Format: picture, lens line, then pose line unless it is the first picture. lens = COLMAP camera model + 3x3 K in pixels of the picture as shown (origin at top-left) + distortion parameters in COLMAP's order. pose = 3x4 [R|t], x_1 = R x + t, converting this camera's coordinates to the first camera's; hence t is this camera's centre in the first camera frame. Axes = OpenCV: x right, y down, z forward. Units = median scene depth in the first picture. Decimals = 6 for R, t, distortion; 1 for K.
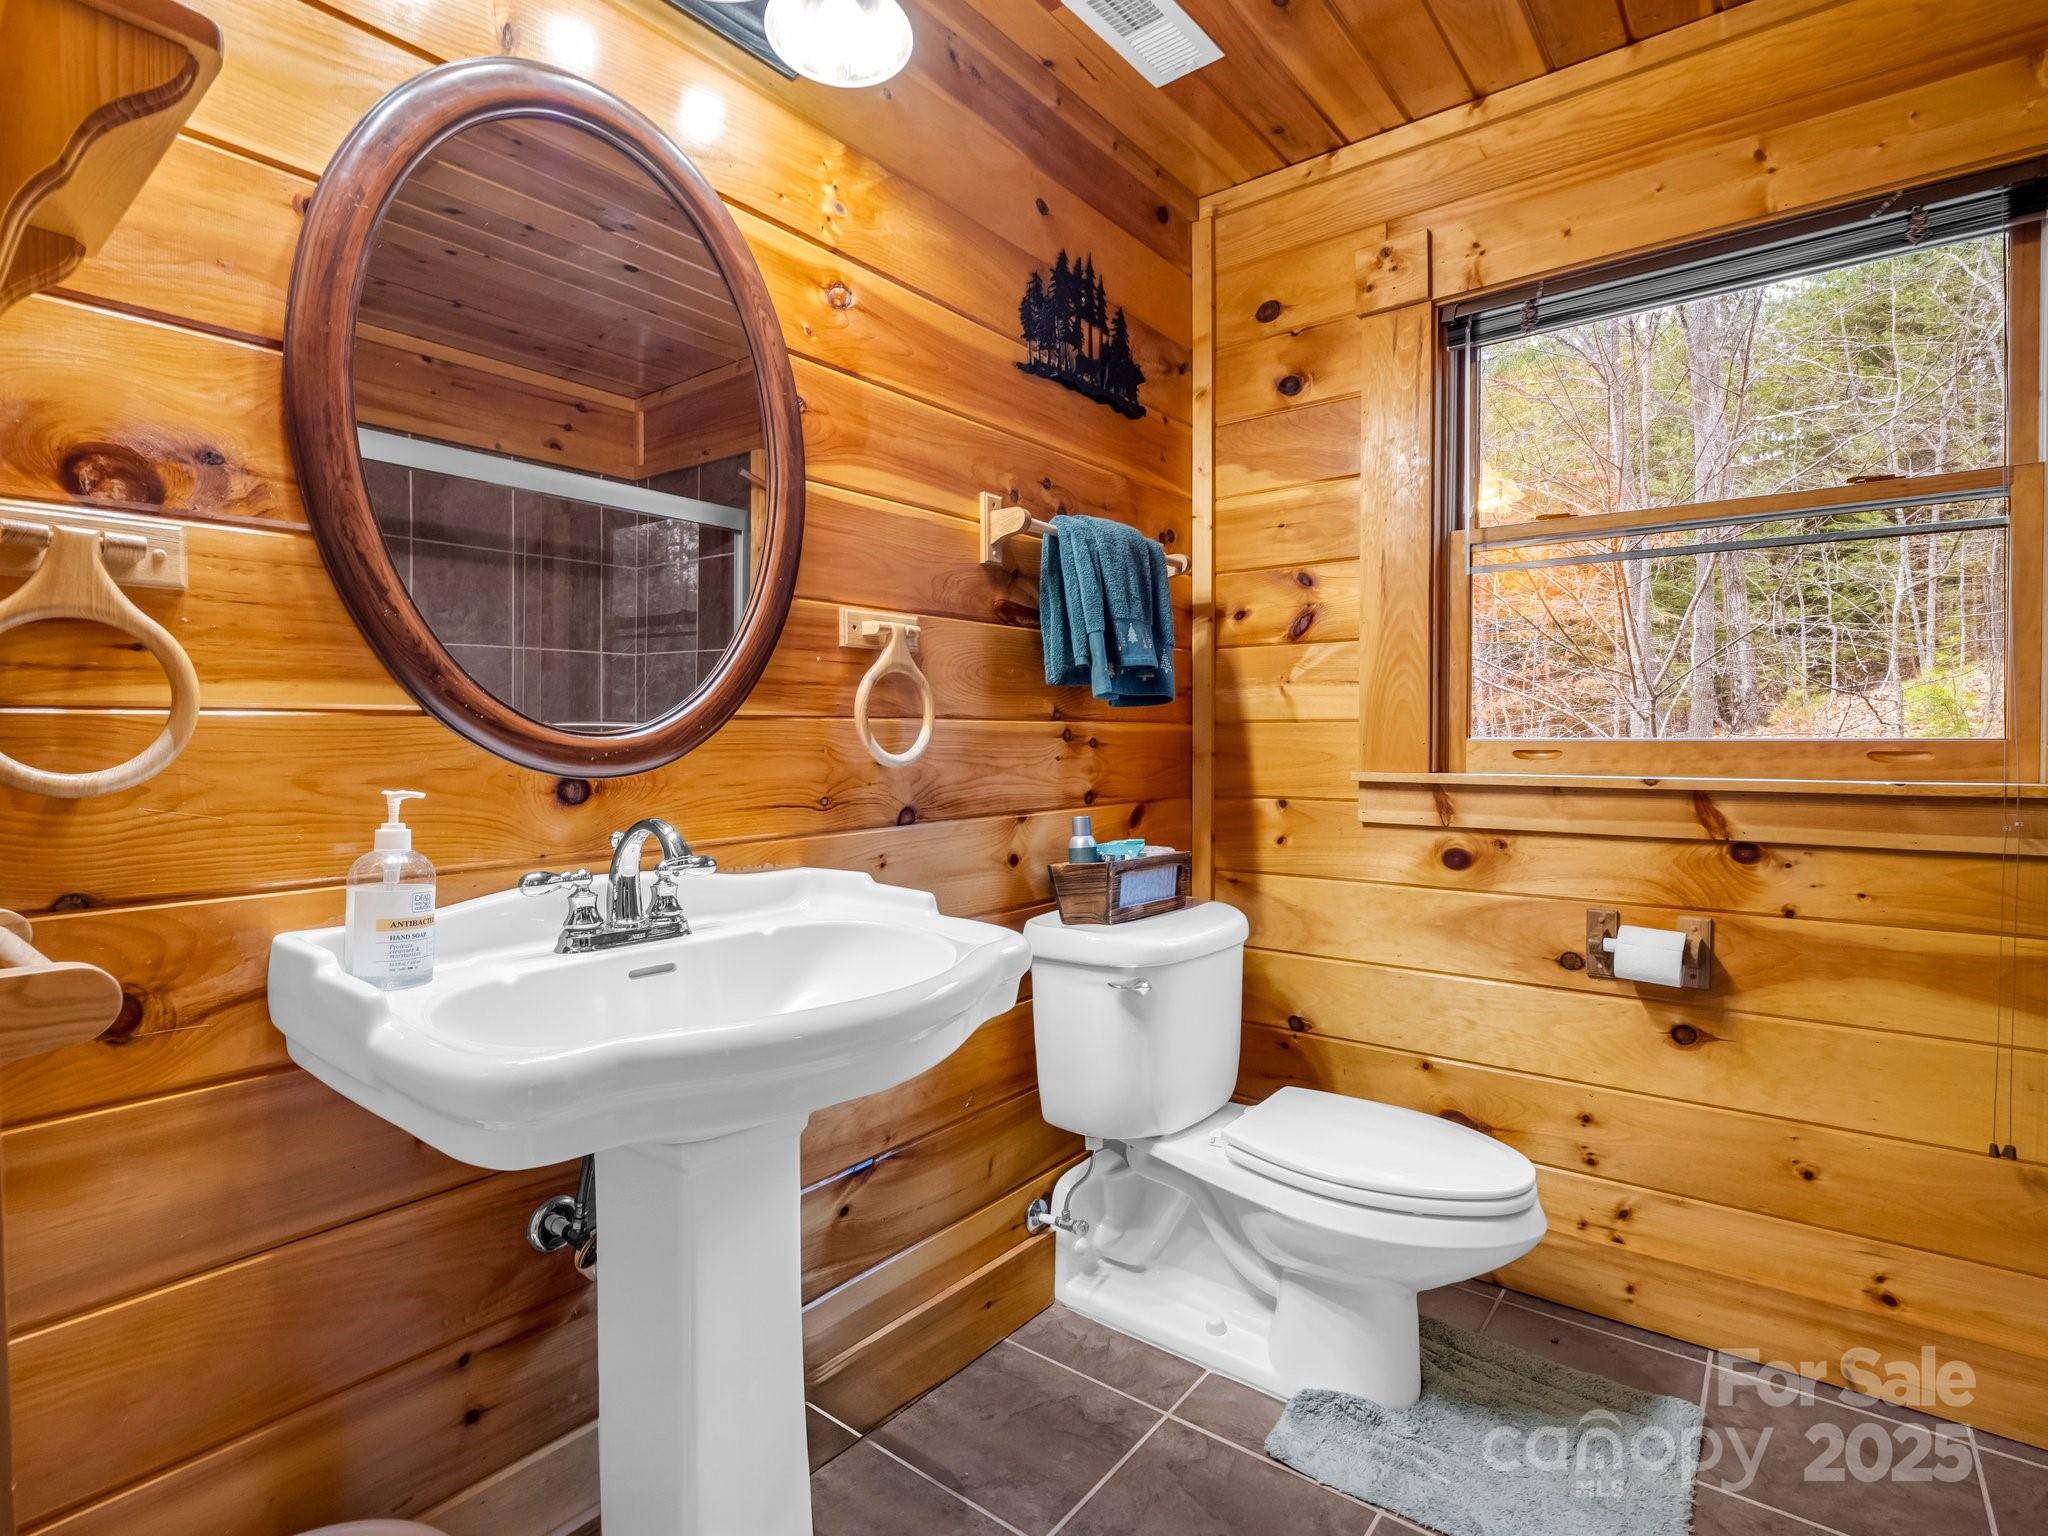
lens RADIAL K [[1017.0, 0, 1011.0], [0, 1017.0, 762.8], [0, 0, 1]] dist [-0.008267, -0.007093]
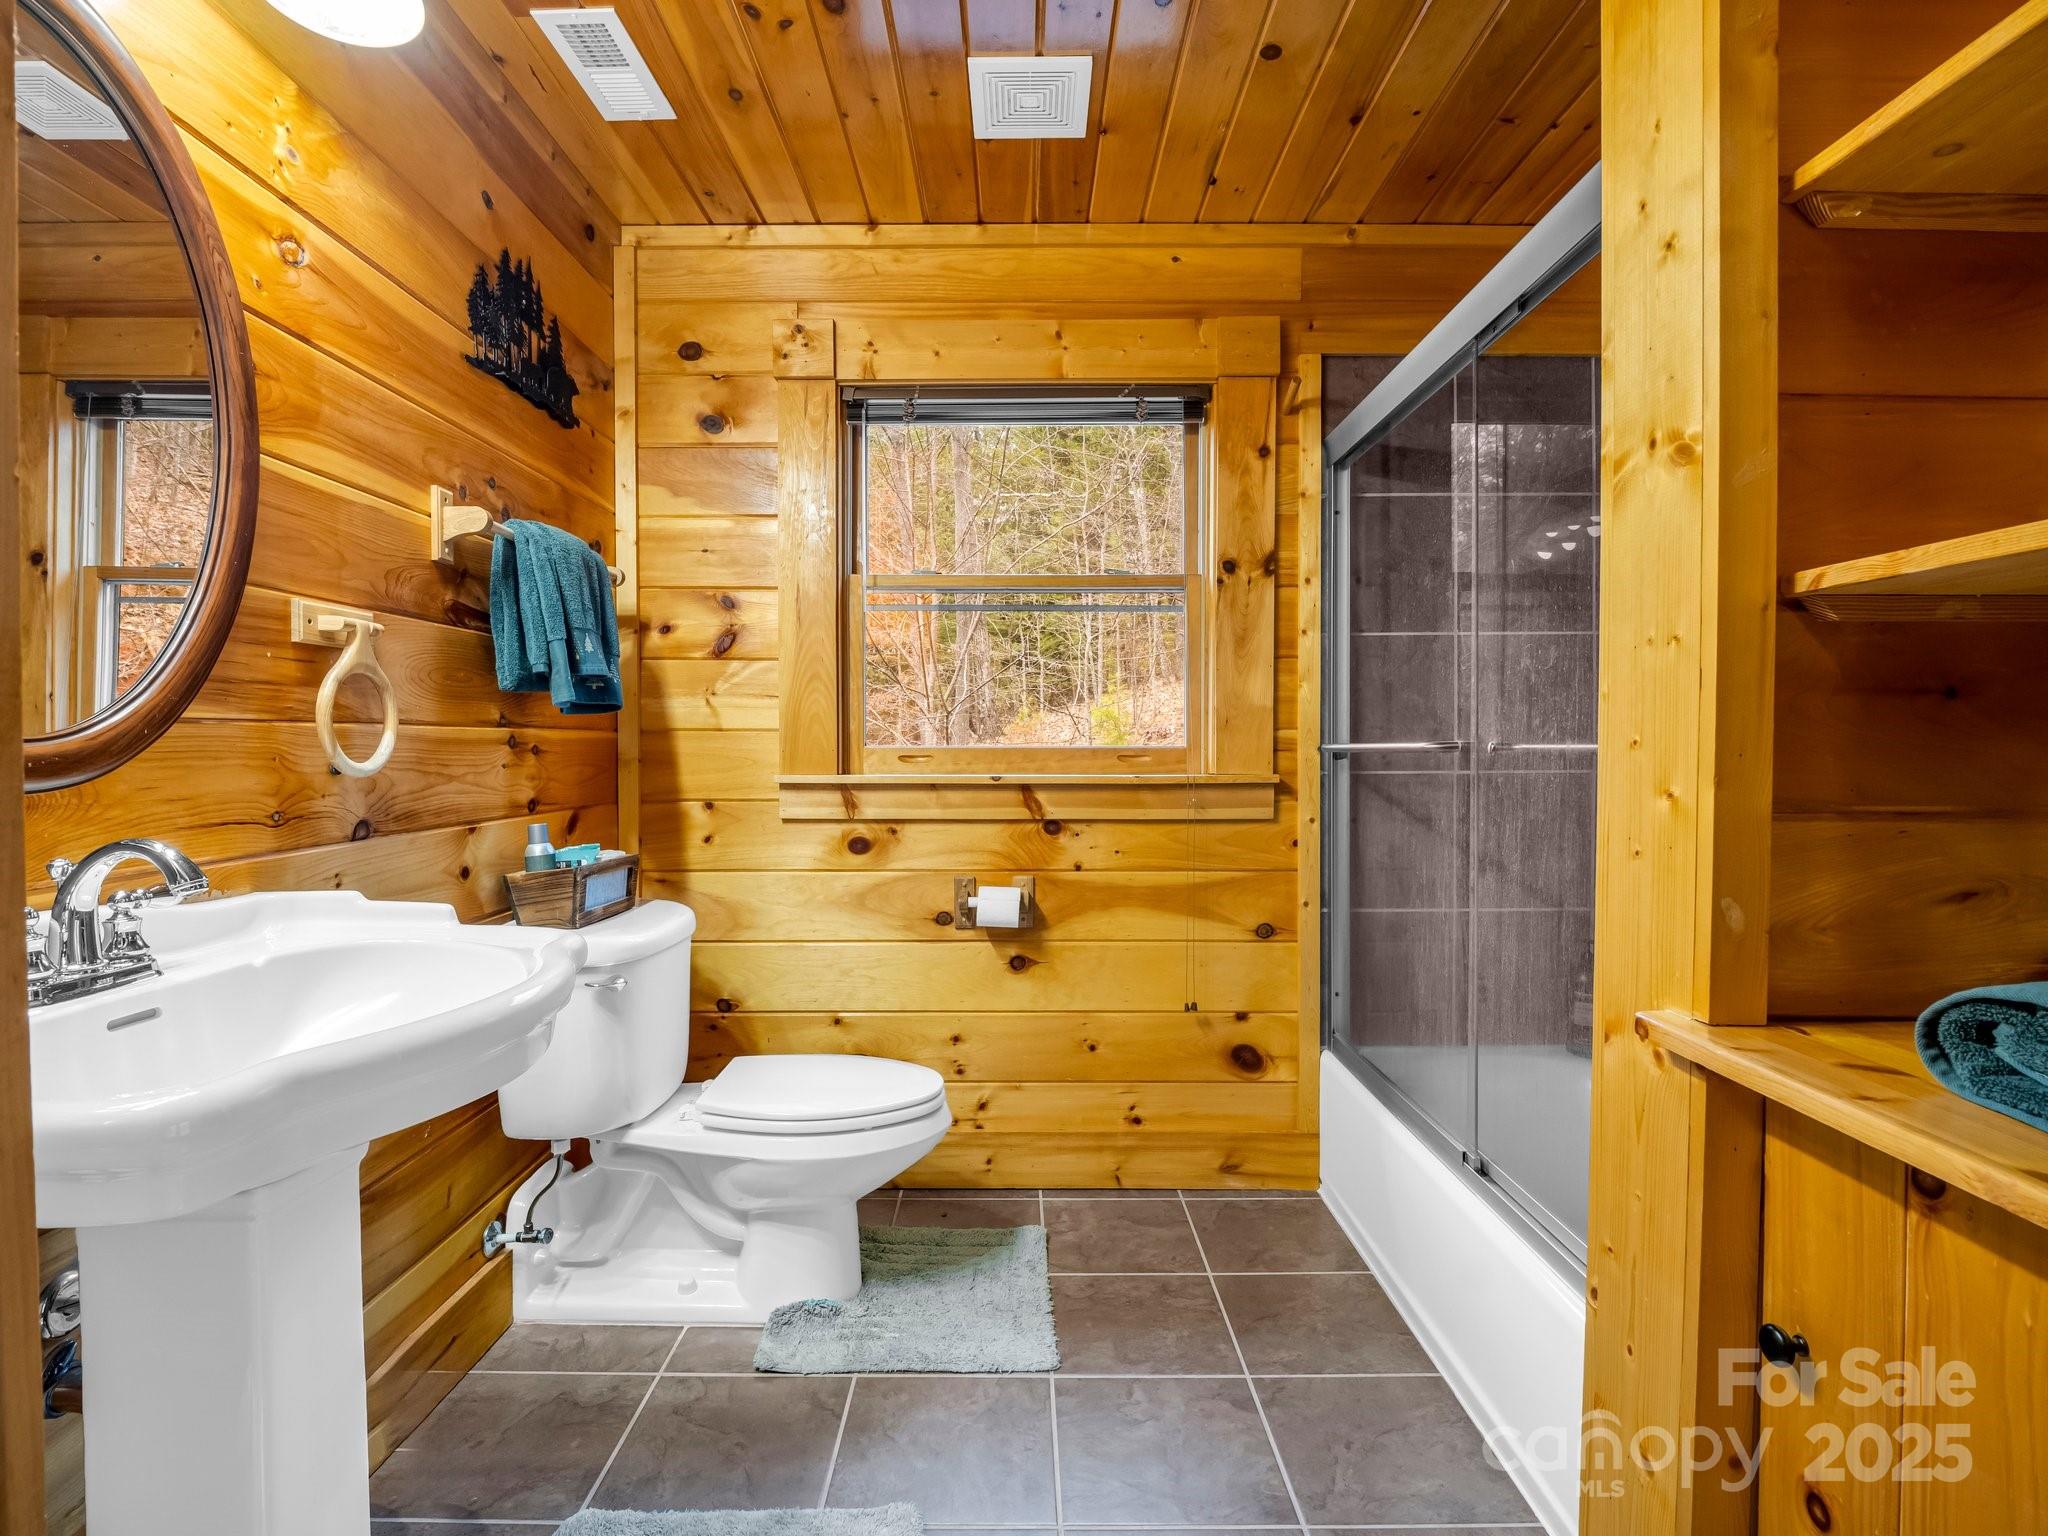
lens RADIAL K [[1017.0, 0, 1036.0], [0, 1017.0, 762.6], [0, 0, 1]] dist [-0.008267, -0.007093]
pose [[0.772506, -0.008950, 0.634945, -0.188055], [0.013495, 0.999906, -0.002325, 0.001656], [-0.634865, 0.010364, 0.772554, -0.080291]]
